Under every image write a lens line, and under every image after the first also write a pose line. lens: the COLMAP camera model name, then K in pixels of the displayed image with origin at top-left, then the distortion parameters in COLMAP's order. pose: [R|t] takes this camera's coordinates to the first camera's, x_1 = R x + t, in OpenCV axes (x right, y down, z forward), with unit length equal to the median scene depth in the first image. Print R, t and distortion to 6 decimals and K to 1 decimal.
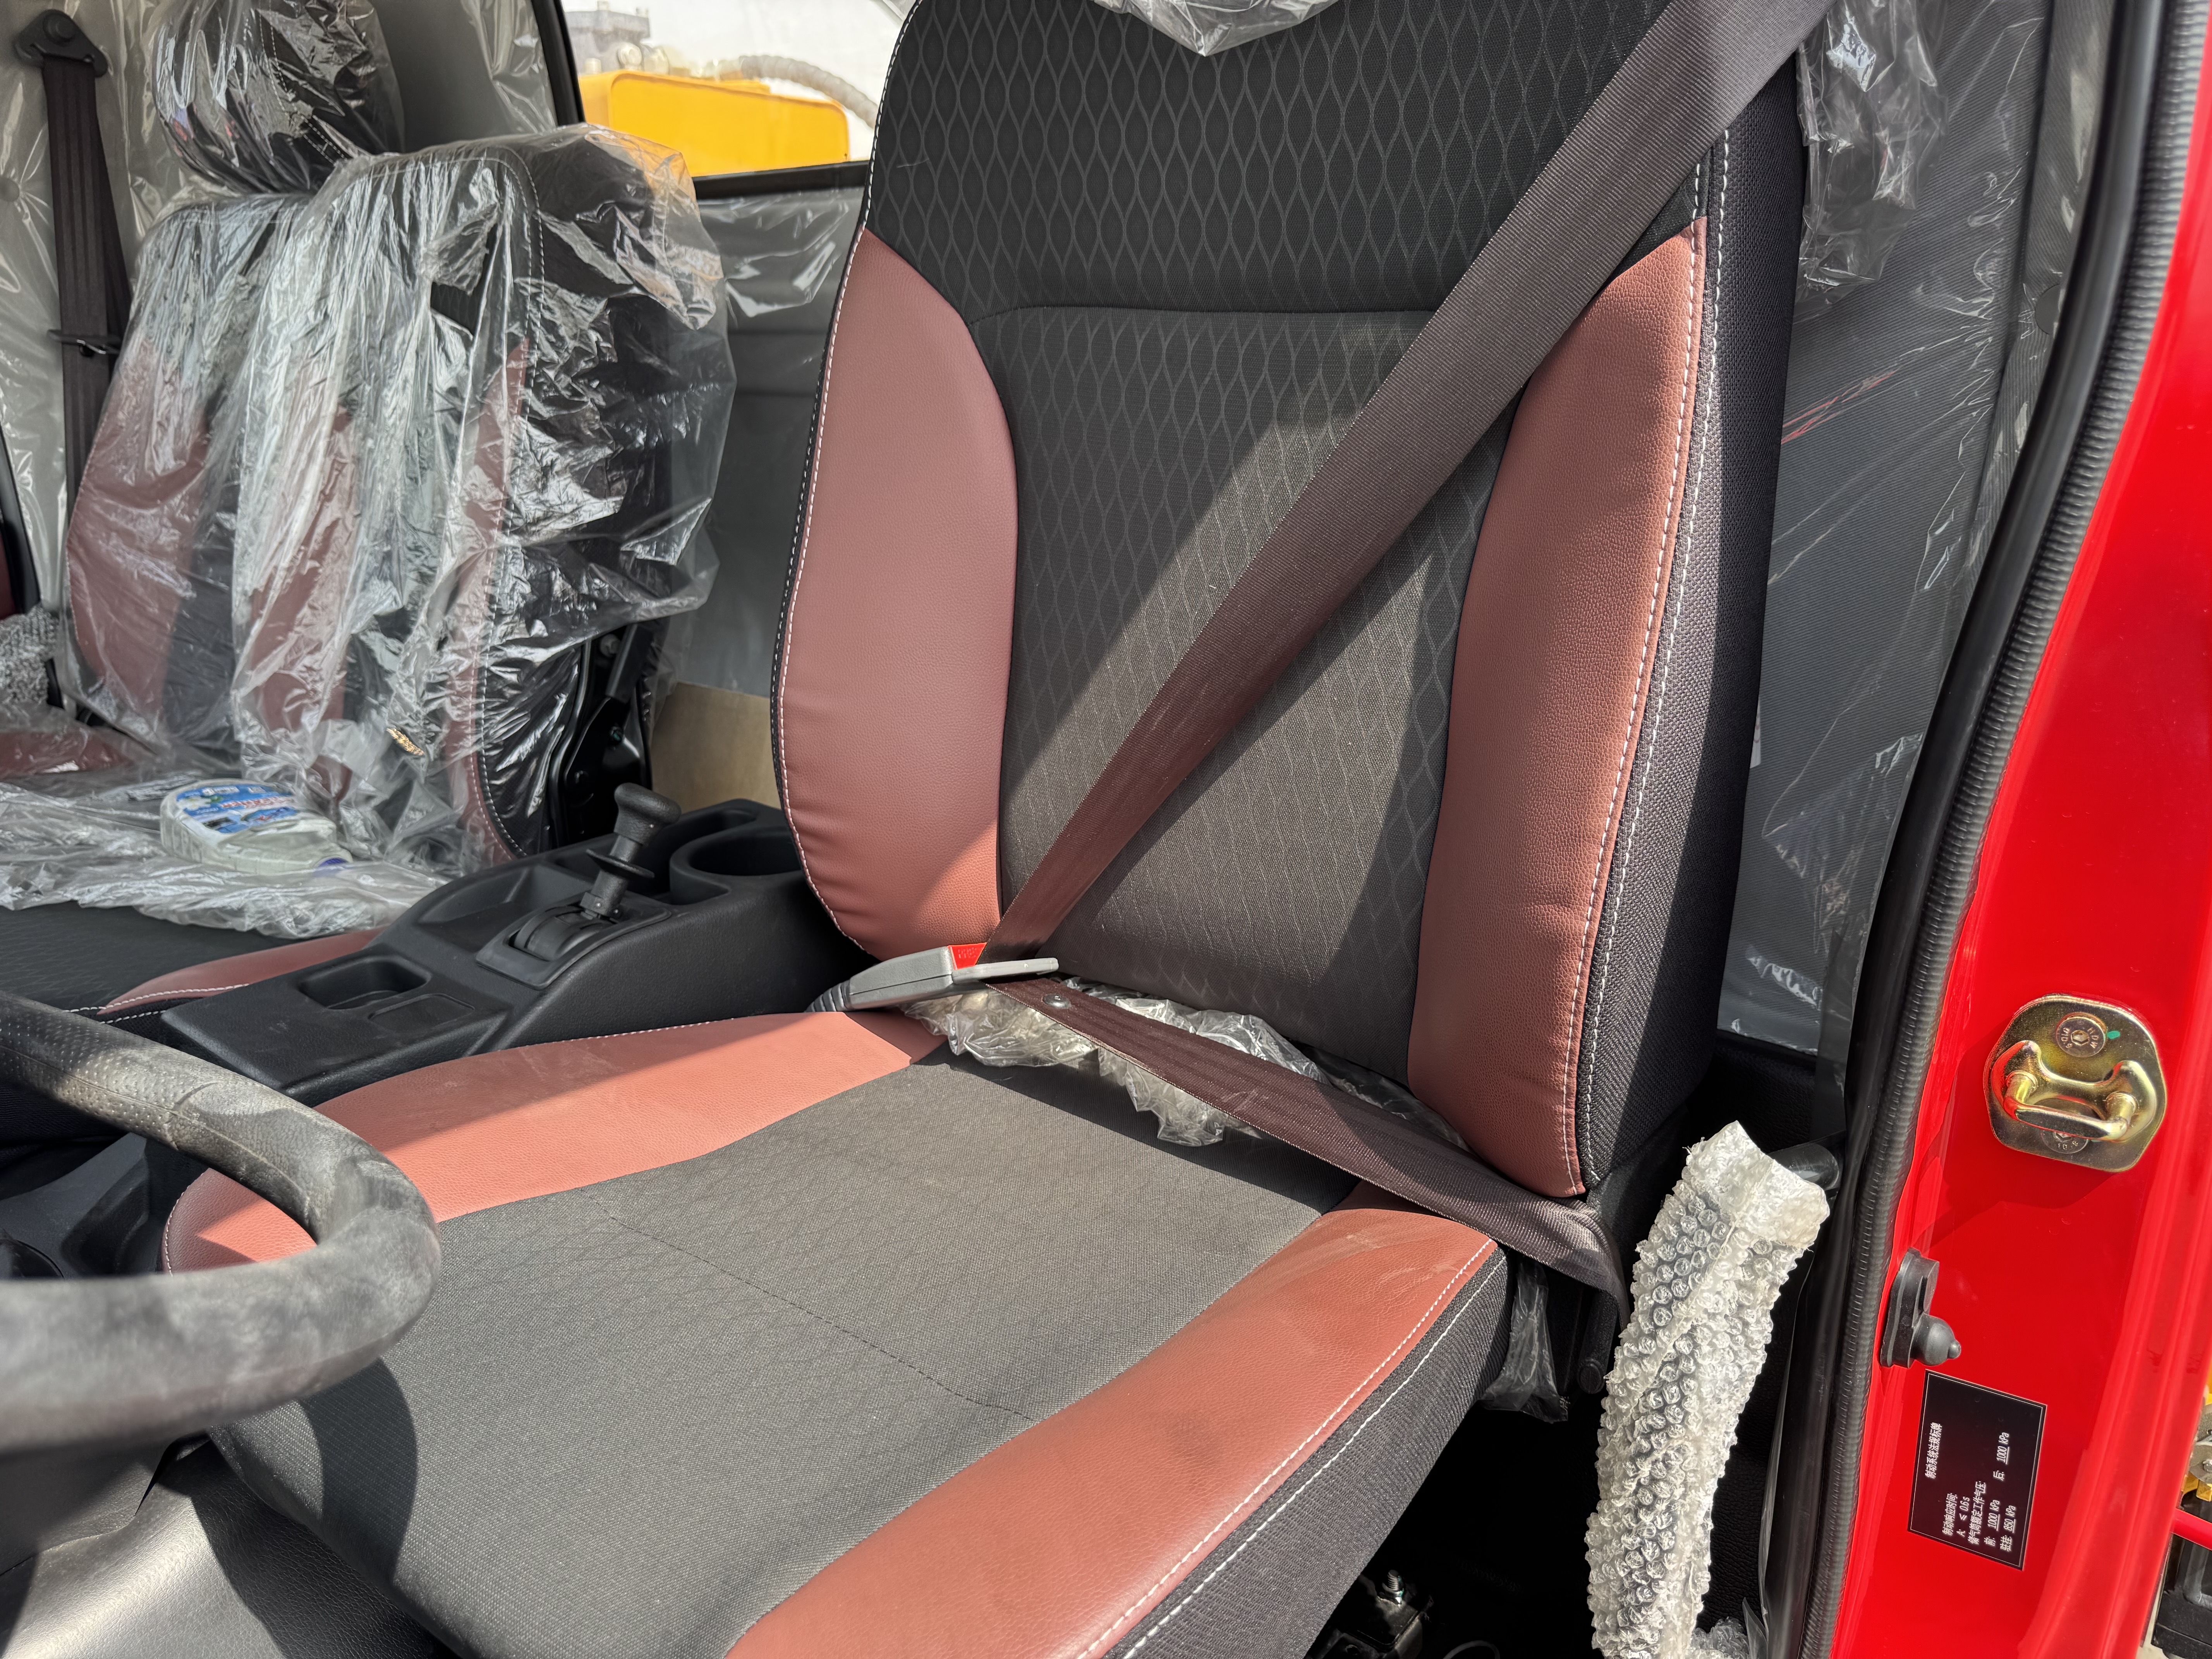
lens RADIAL K [[1577.2, 0, 1101.0], [0, 1577.2, 821.4], [0, 0, 1]] dist [0.014796, -0.040650]
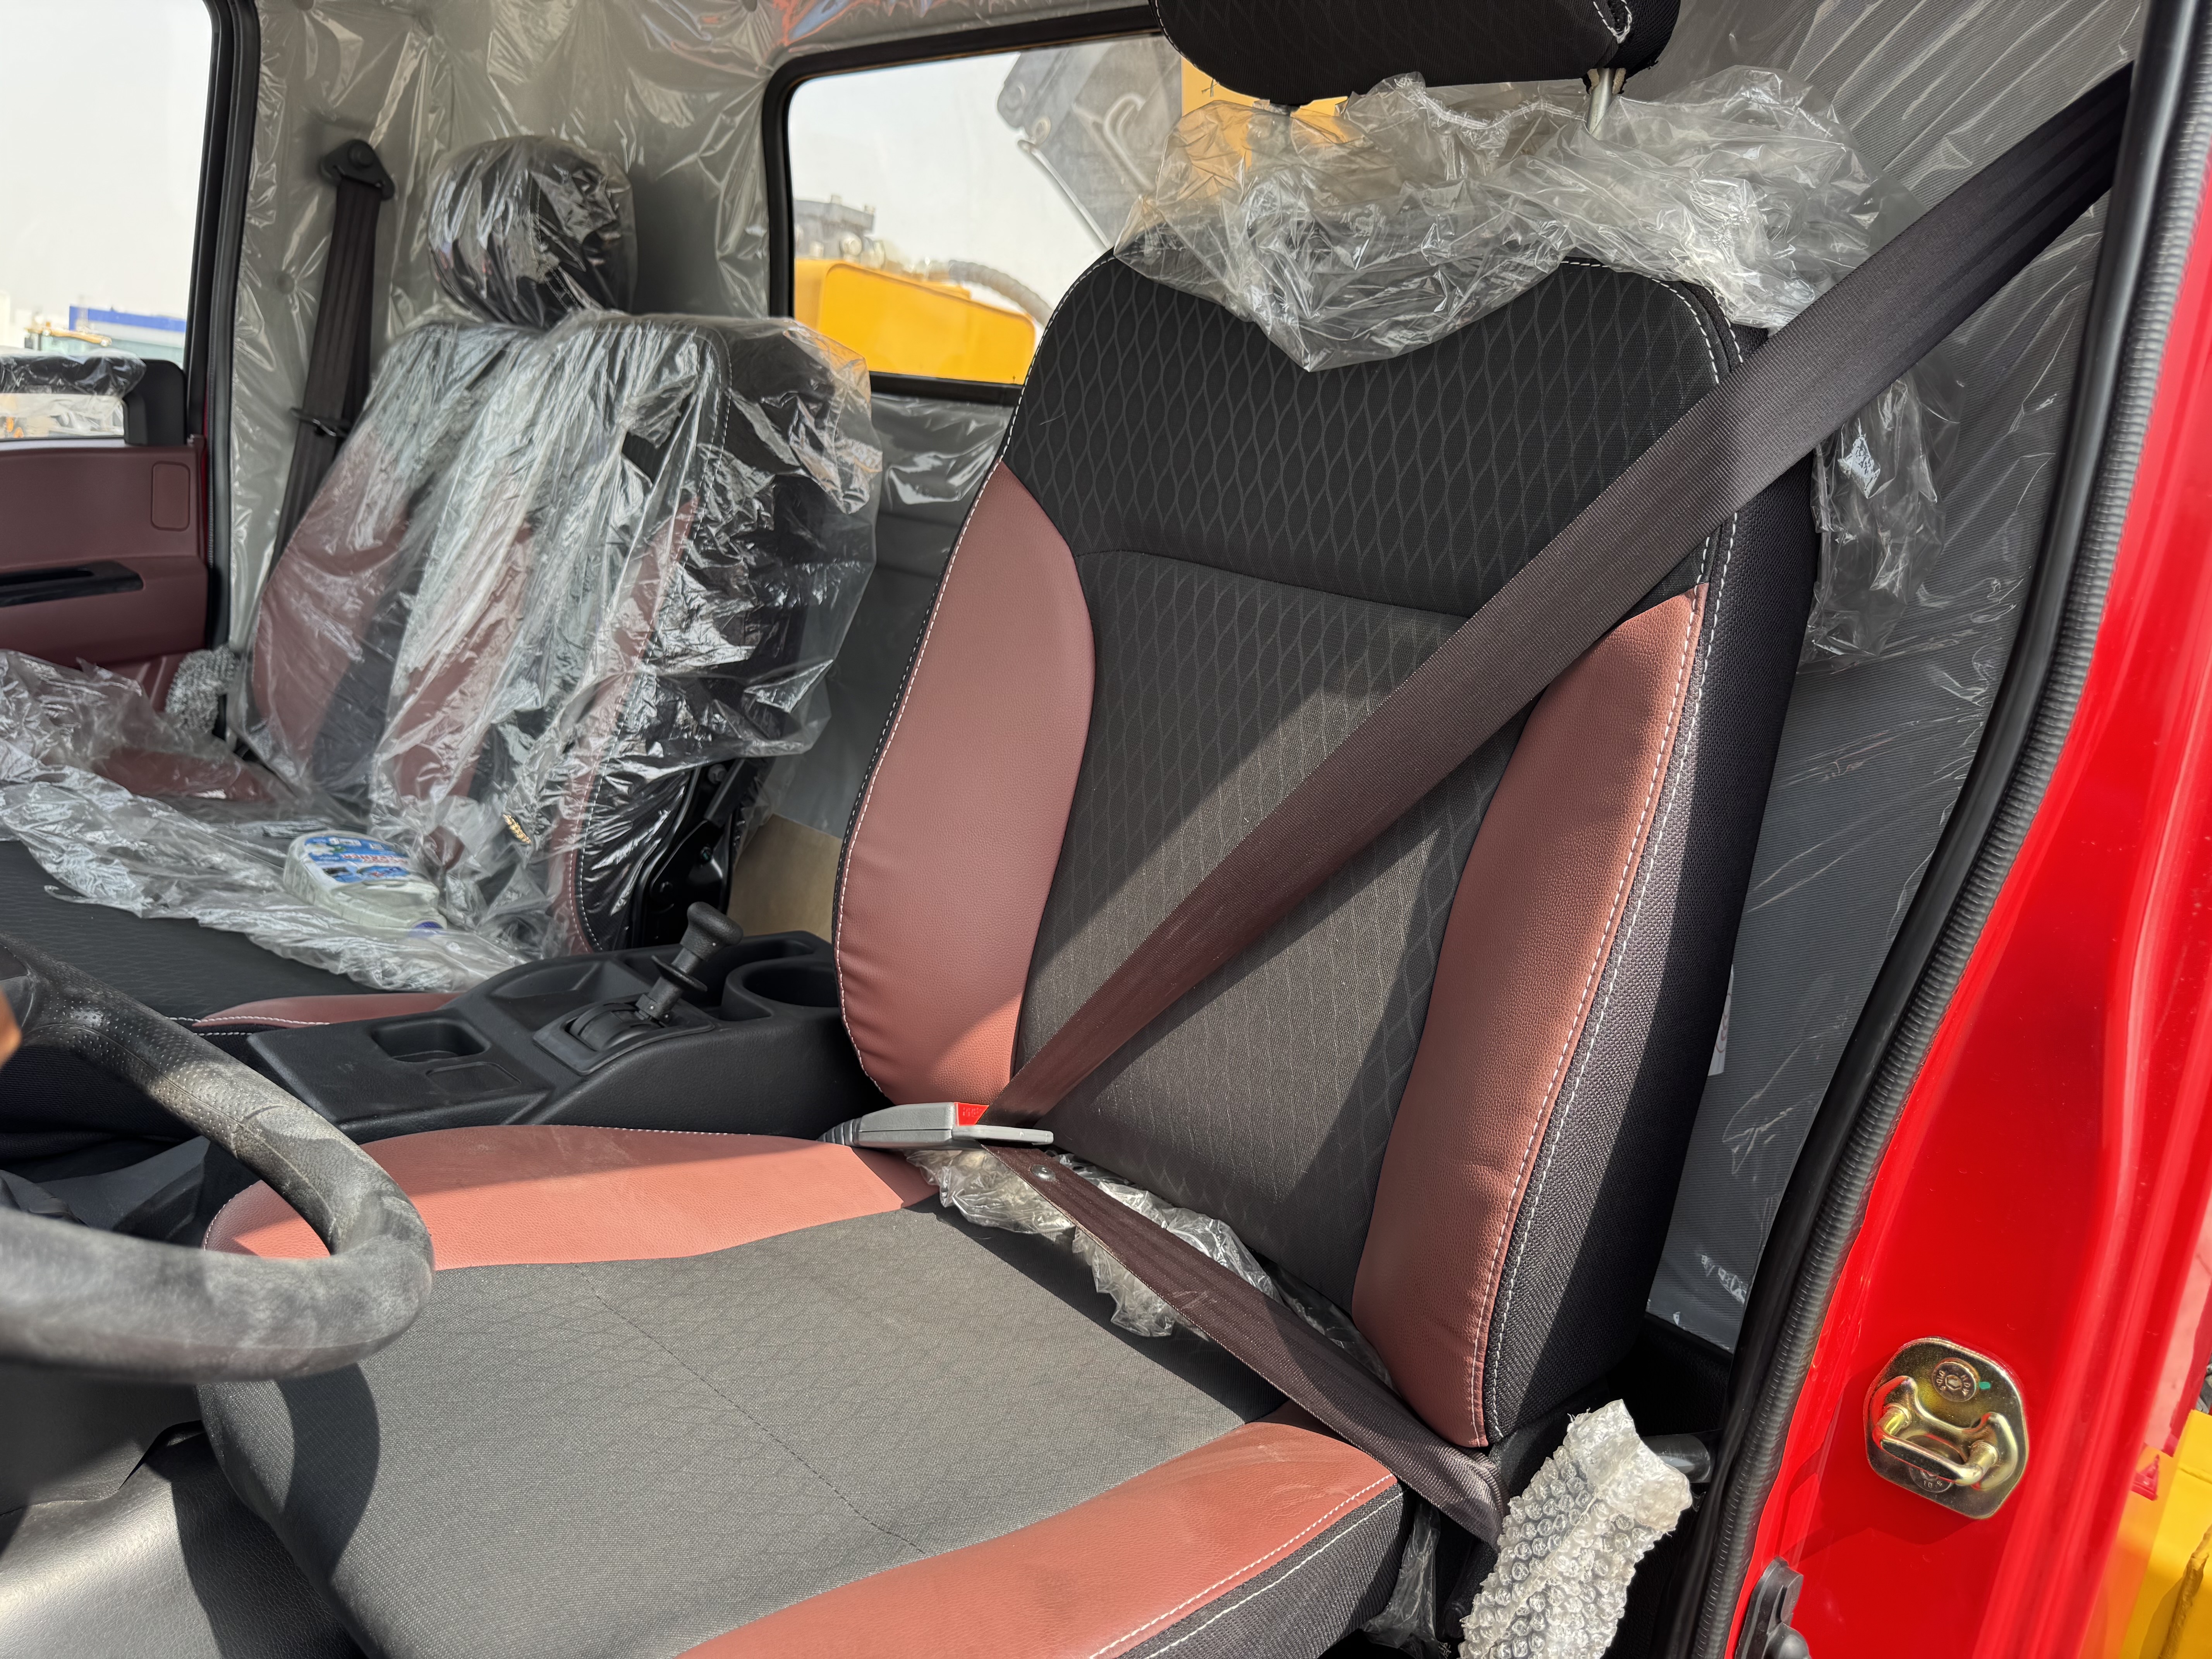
lens RADIAL K [[1577.2, 0, 1116.0], [0, 1577.2, 828.8], [0, 0, 1]] dist [0.014796, -0.040650]
pose [[0.983258, 0.170882, -0.063264, 0.052566], [-0.176770, 0.978785, -0.103597, -0.014344], [0.044219, 0.113046, 0.992605, -0.096613]]
